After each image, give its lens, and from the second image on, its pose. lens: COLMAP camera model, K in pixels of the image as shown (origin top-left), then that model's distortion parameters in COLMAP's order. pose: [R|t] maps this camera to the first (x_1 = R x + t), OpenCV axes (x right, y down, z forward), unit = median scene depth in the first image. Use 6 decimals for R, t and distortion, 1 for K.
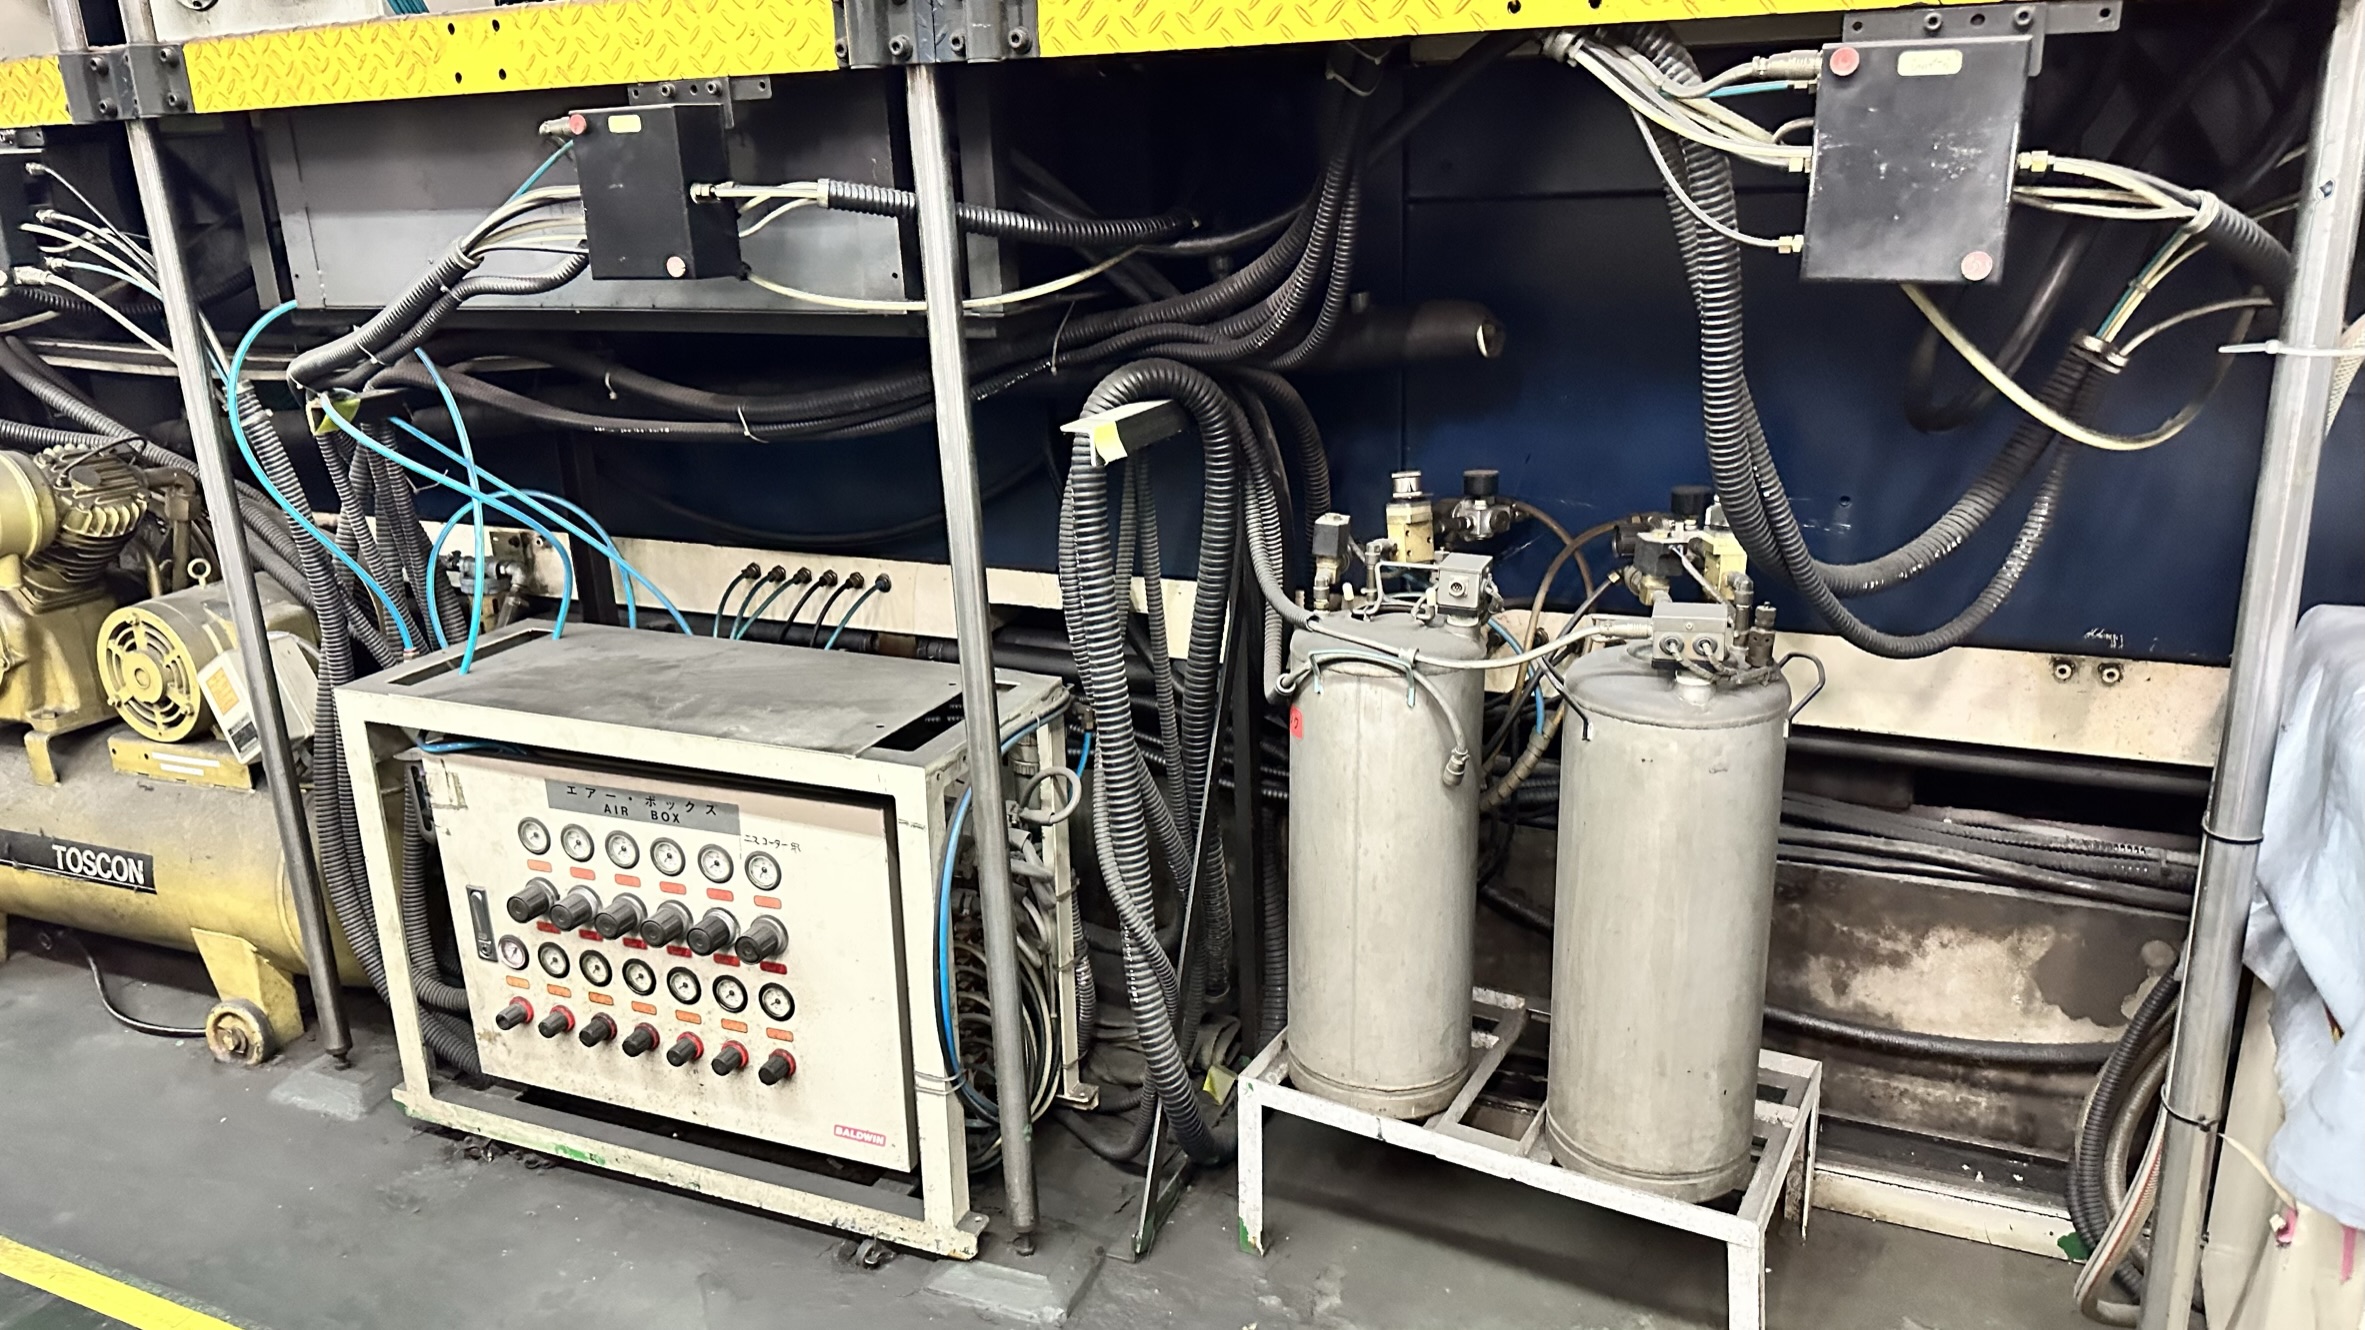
lens RADIAL K [[1641.9, 0, 1153.8], [0, 1641.9, 667.4], [0, 0, 1]] dist [0.120720, -0.207964]
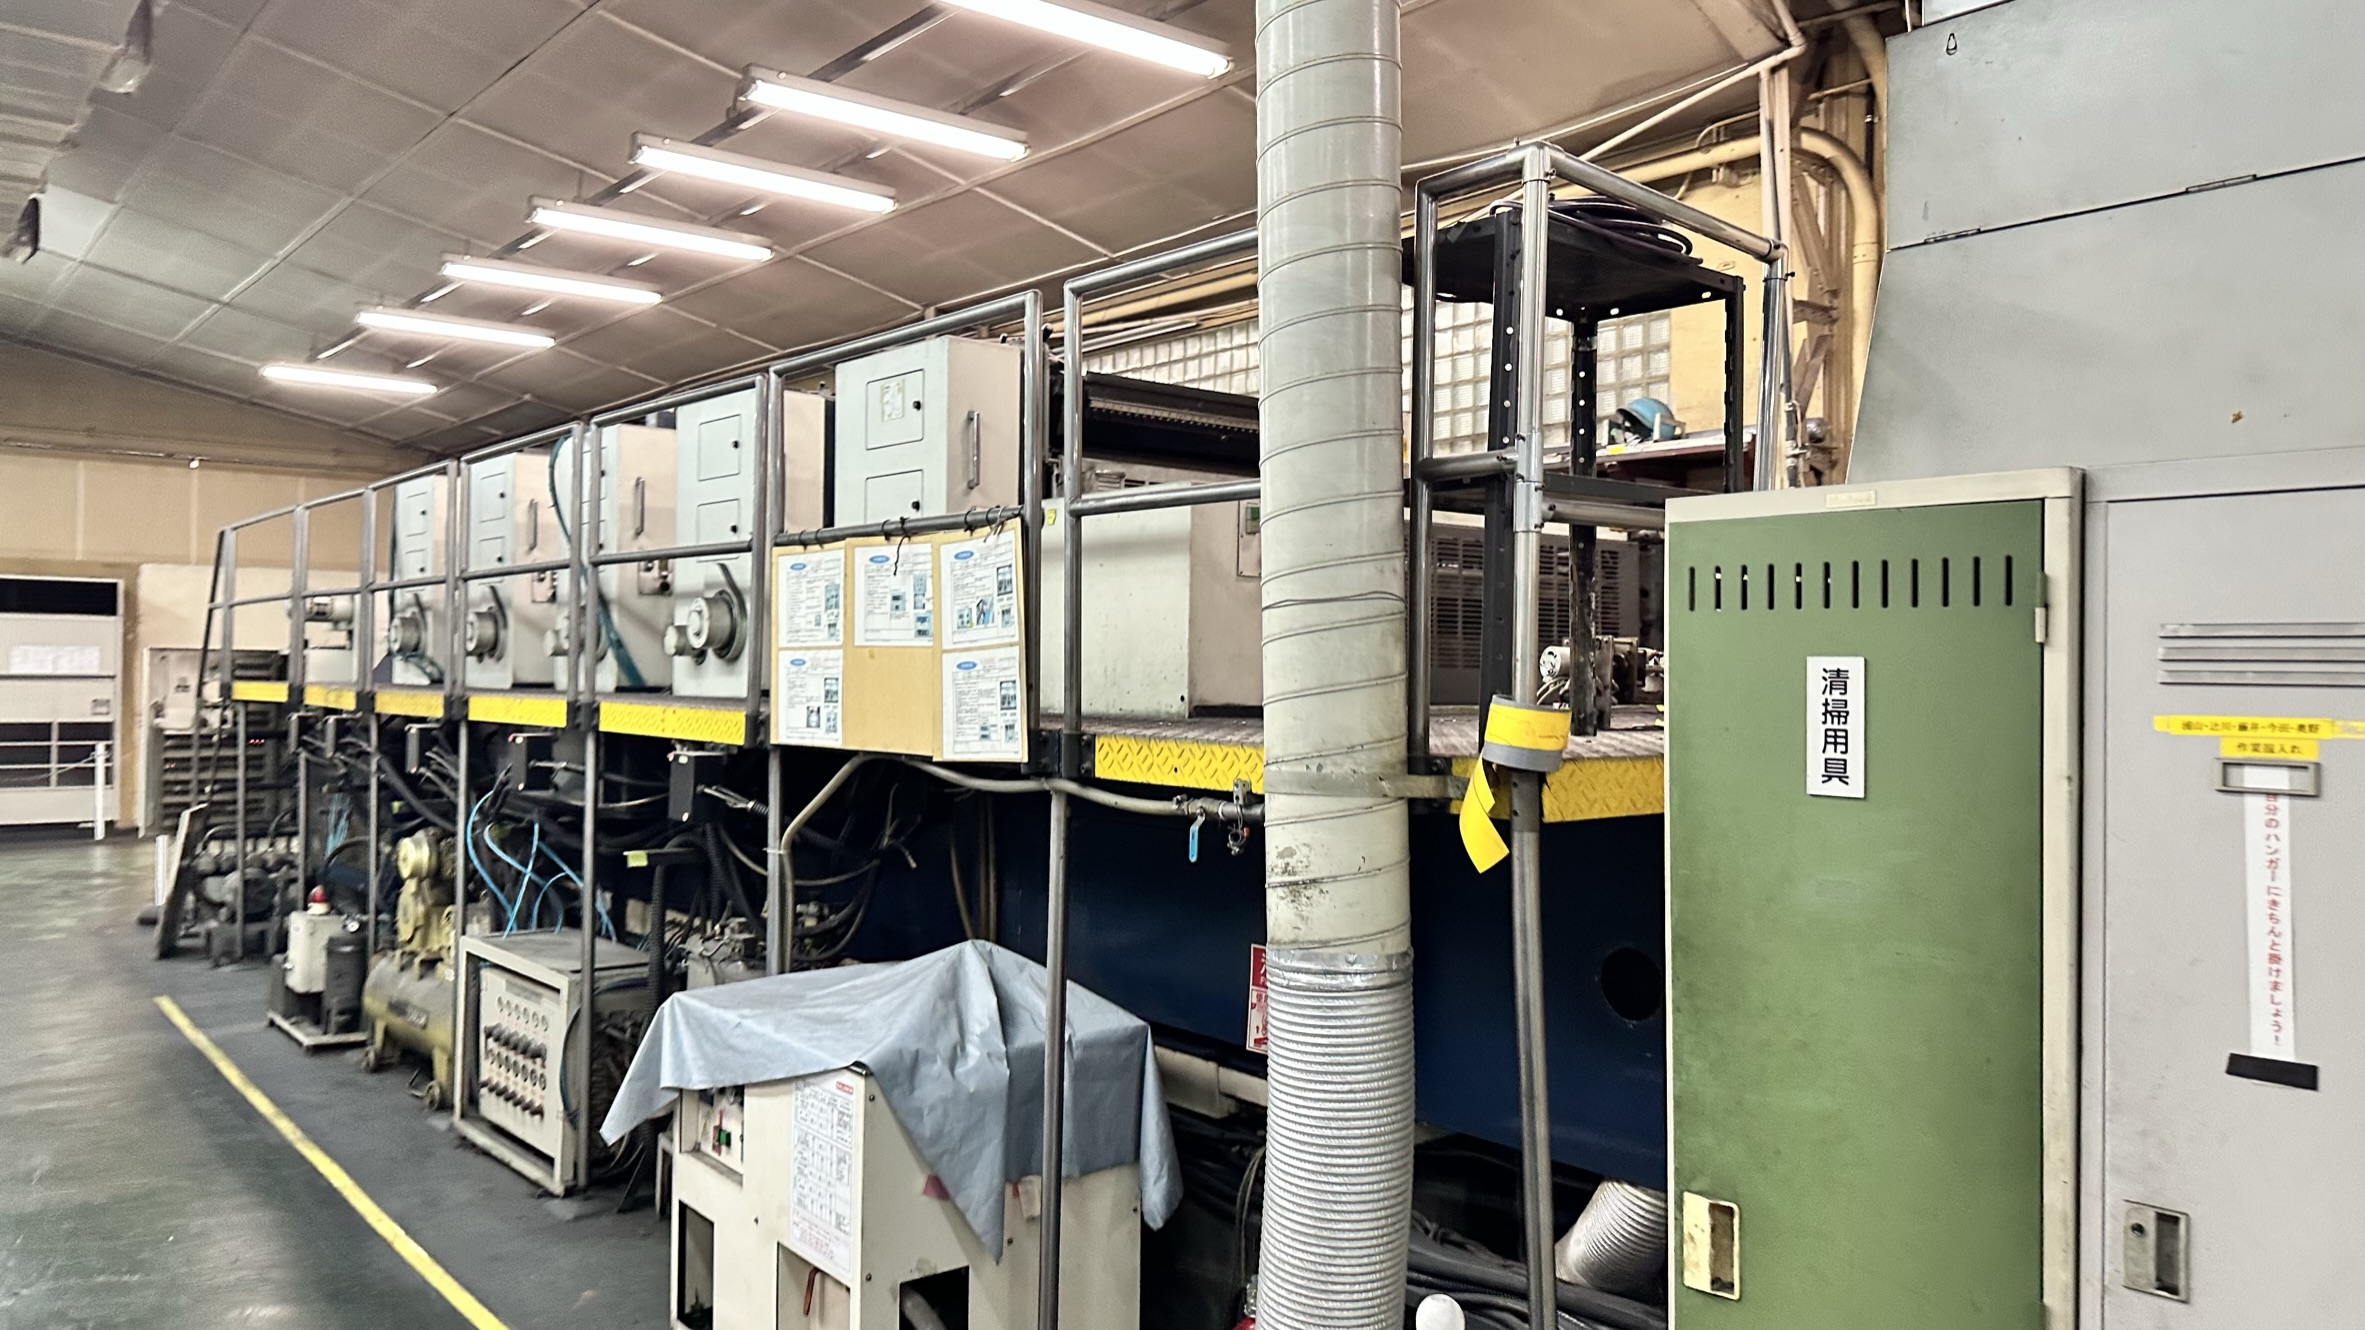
lens RADIAL K [[1655.5, 0, 1182.5], [0, 1655.5, 665.0], [0, 0, 1]] dist [0.133997, -0.207738]
pose [[0.900174, 0.043847, -0.433319, 1.661898], [-0.169946, 0.951413, -0.256771, 0.095668], [0.401006, 0.304779, 0.863889, -0.948317]]
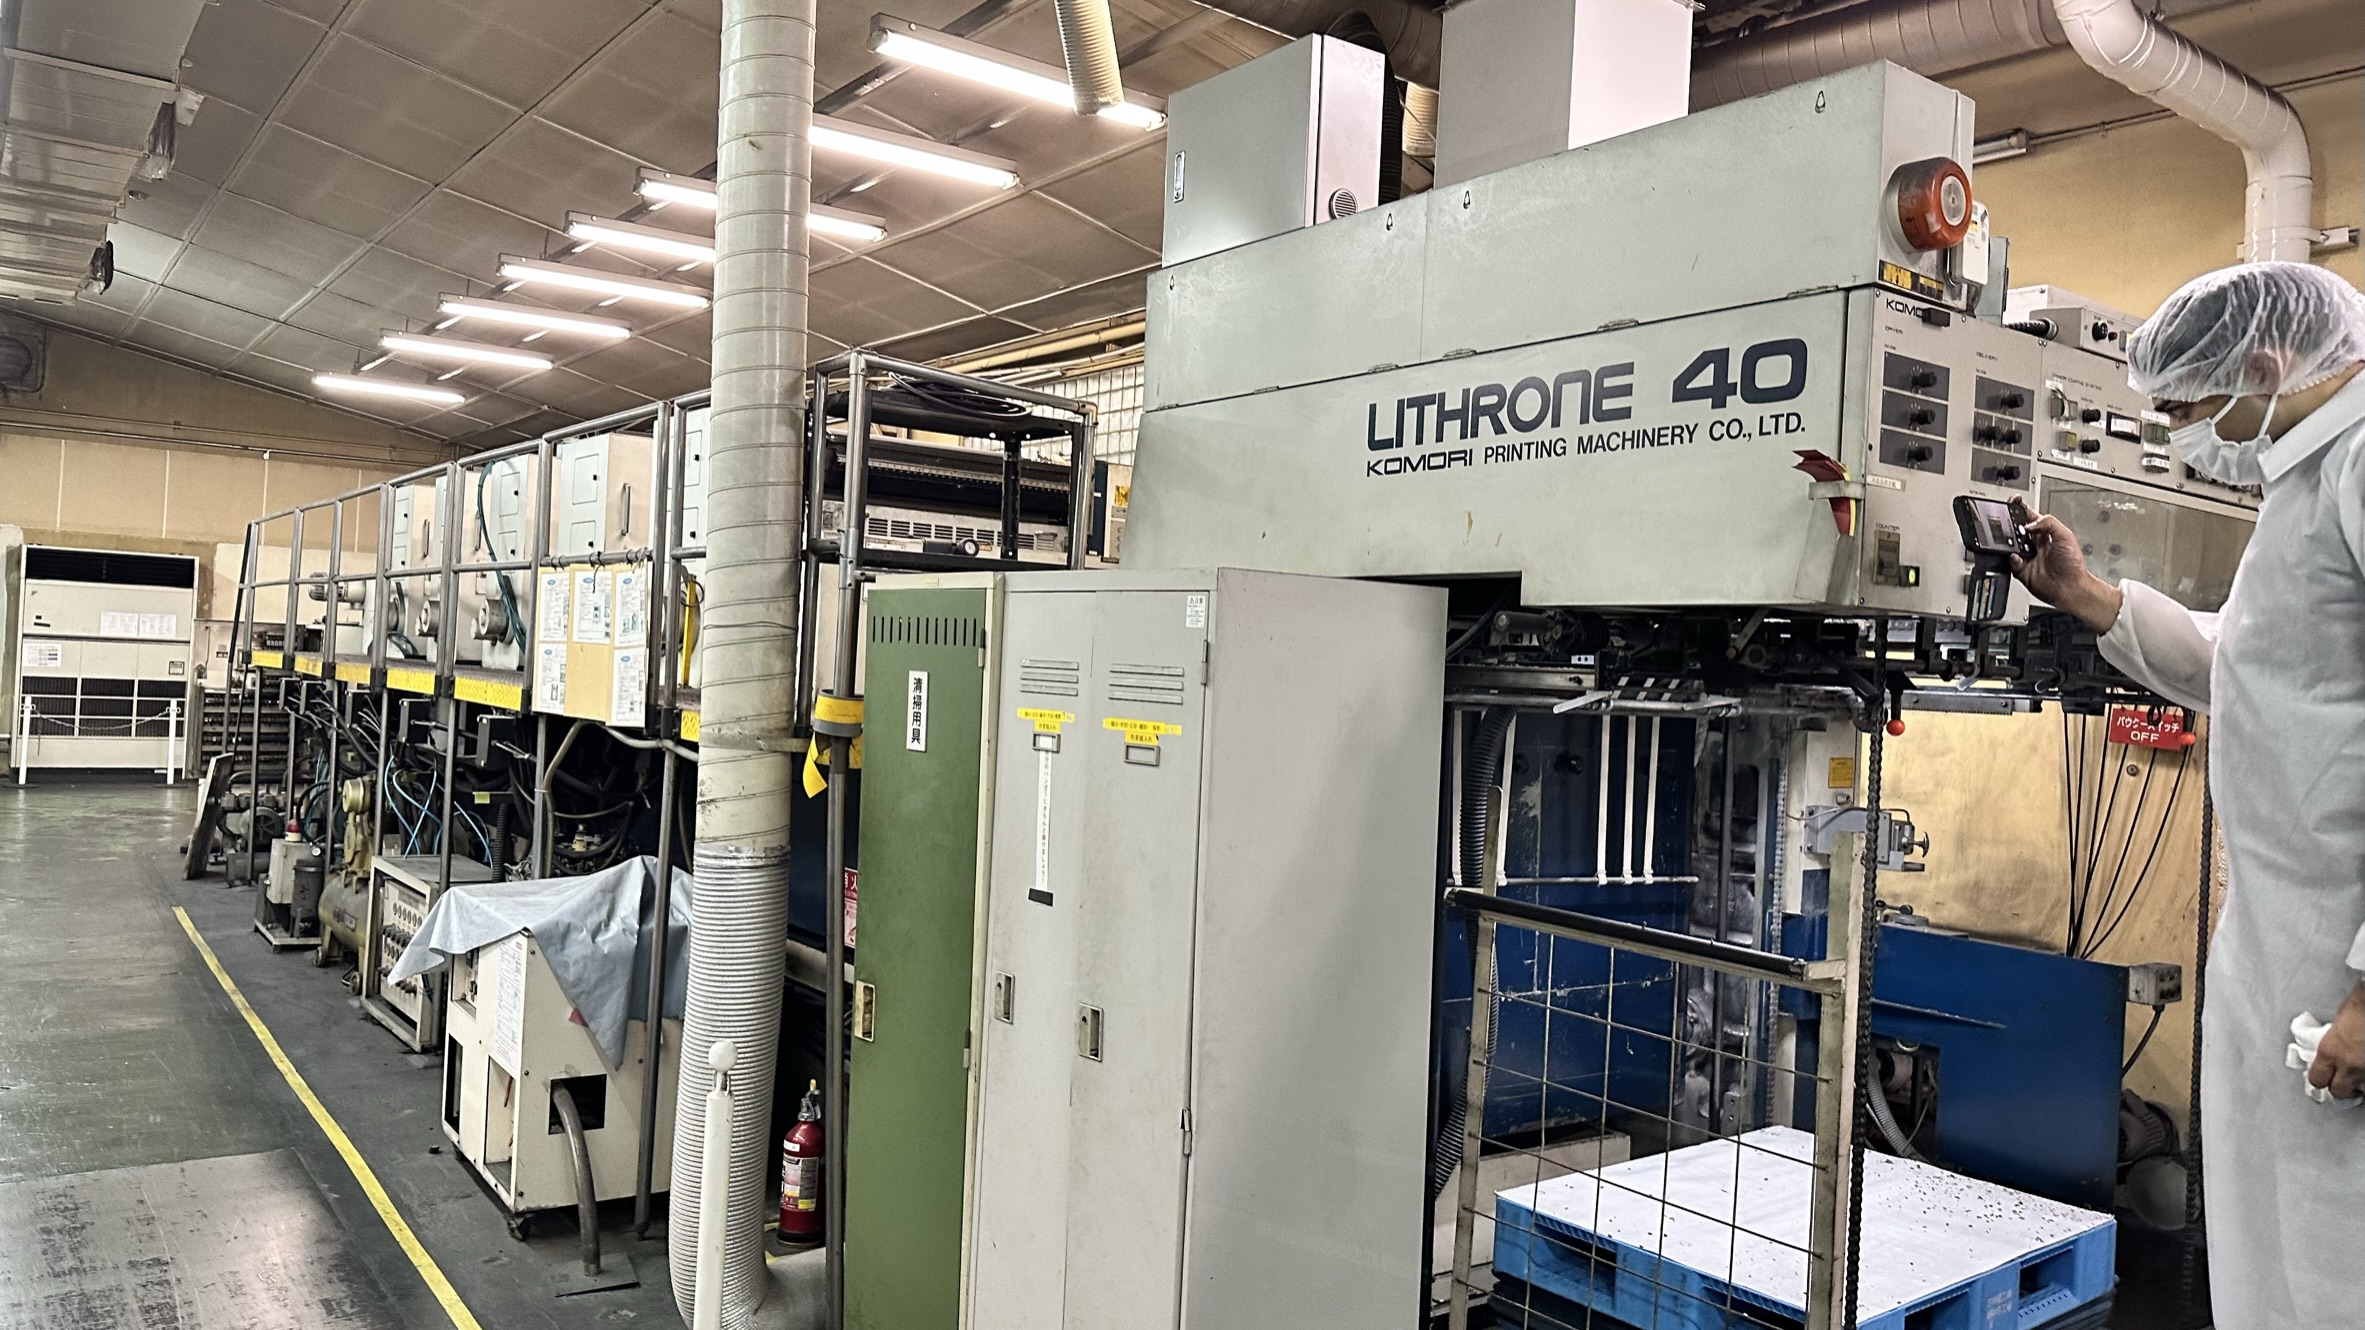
lens RADIAL K [[1641.9, 0, 1153.8], [0, 1641.9, 667.4], [0, 0, 1]] dist [0.120720, -0.207964]
pose [[0.869751, 0.076695, -0.487495, 2.492139], [-0.219624, 0.944785, -0.243198, 0.125313], [0.441926, 0.318588, 0.838572, -1.224495]]
